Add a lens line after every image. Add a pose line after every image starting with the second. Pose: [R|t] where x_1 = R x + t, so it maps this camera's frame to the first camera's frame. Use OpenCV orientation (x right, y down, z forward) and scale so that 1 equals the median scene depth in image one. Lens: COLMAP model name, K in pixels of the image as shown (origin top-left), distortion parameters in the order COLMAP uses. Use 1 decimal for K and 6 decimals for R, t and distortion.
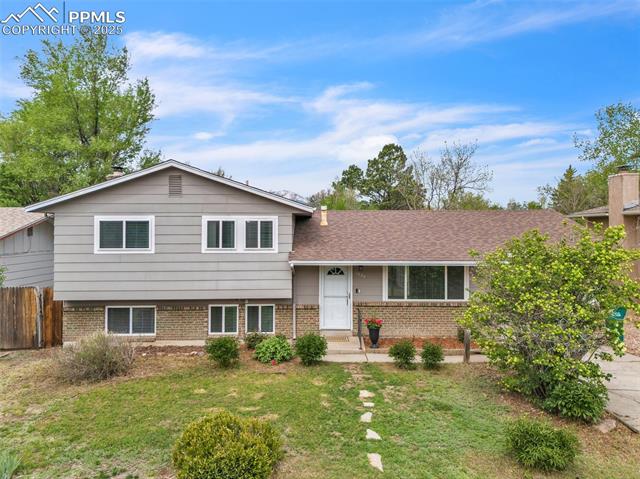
lens RADIAL K [[480.6, 0, 319.1], [0, 480.6, 223.7], [0, 0, 1]] dist [0.051967, -0.029293]
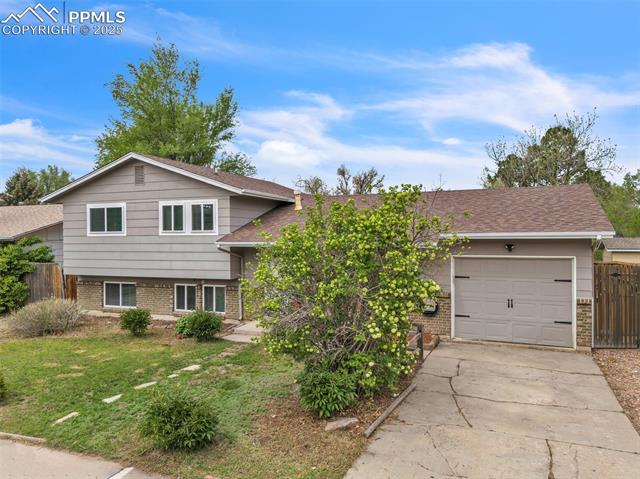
lens RADIAL K [[478.5, 0, 320.0], [0, 478.5, 239.5], [0, 0, 1]] dist [0.036040, -0.005209]
pose [[0.916113, -0.002033, -0.400914, 0.528022], [0.013381, 0.999585, 0.025507, 0.047202], [0.400696, -0.028732, 0.915760, 0.147735]]
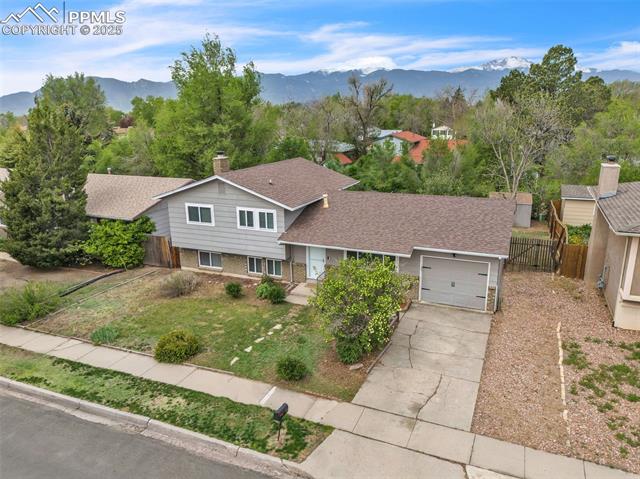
lens RADIAL K [[471.6, 0, 320.0], [0, 471.6, 239.5], [0, 0, 1]] dist [0.090320, -0.109797]
pose [[0.909028, 0.098122, -0.405019, 0.700286], [0.019186, 0.961001, 0.275879, -0.356011], [0.416293, -0.258552, 0.871694, -0.342290]]
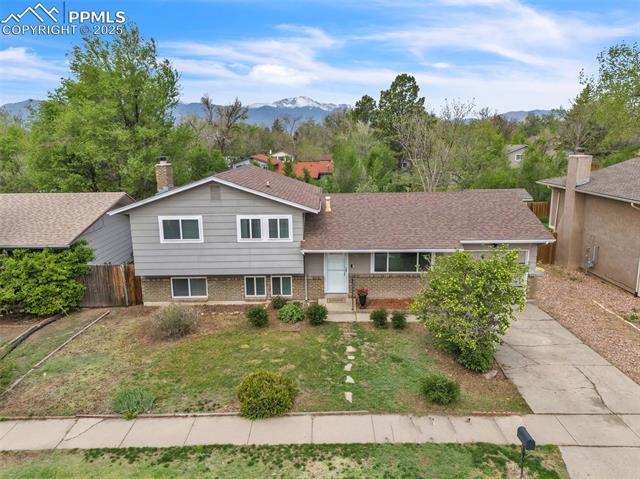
lens RADIAL K [[471.6, 0, 320.0], [0, 471.6, 239.5], [0, 0, 1]] dist [0.090320, -0.109797]
pose [[0.999318, -0.005330, -0.036550, 0.040218], [0.013233, 0.975514, 0.219537, -0.238891], [0.034485, -0.219871, 0.974919, -0.302319]]
